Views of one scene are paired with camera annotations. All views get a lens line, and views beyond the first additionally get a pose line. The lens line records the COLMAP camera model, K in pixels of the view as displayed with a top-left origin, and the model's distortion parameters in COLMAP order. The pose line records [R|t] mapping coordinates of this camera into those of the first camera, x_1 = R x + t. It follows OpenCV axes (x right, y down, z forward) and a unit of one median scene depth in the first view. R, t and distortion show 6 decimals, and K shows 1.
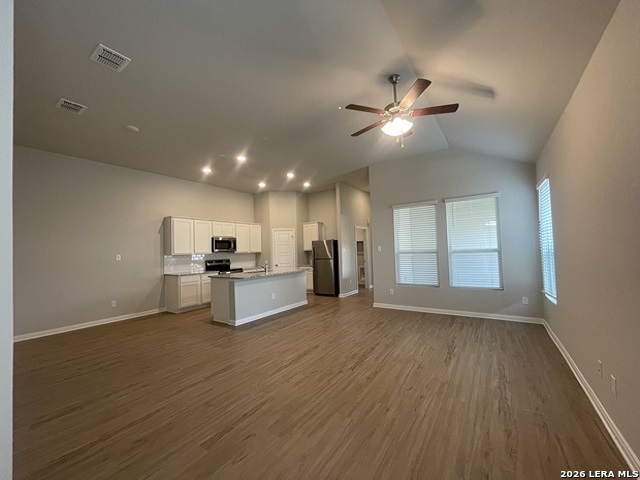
lens RADIAL K [[263.5, 0, 331.1], [0, 263.5, 239.5], [0, 0, 1]] dist [-0.000614, -0.000100]
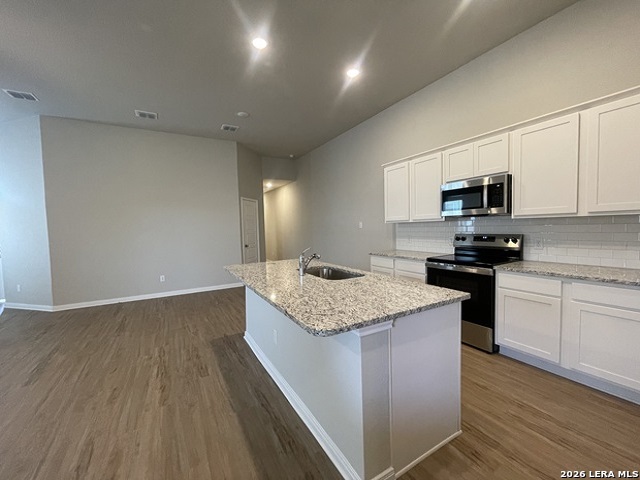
lens RADIAL K [[262.3, 0, 320.0], [0, 262.3, 240.0], [0, 0, 1]] dist [-0.000665, -0.000061]
pose [[-0.478733, 0.088829, -0.873455, 0.108551], [0.077664, 0.995253, 0.058649, 0.067871], [0.874519, -0.039759, -0.483360, 1.636086]]
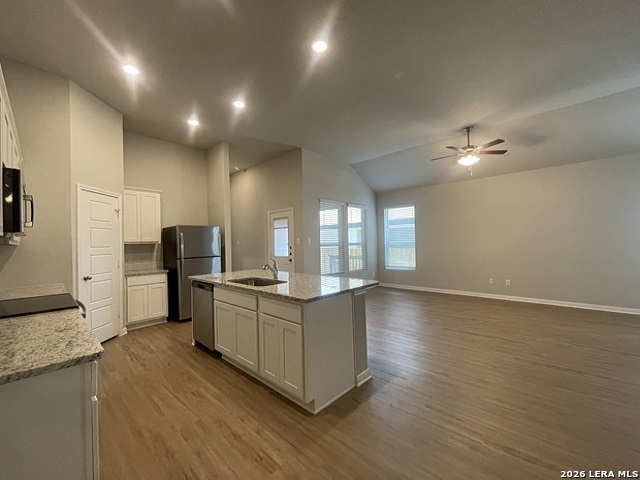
lens RADIAL K [[251.6, 0, 320.0], [0, 251.6, 240.0], [0, 0, 1]] dist [0.000184, 0.000016]
pose [[0.187437, 0.034392, 0.981674, -0.964079], [-0.022767, 0.999271, -0.030661, 0.081064], [-0.982013, -0.016603, 0.188083, 1.109357]]
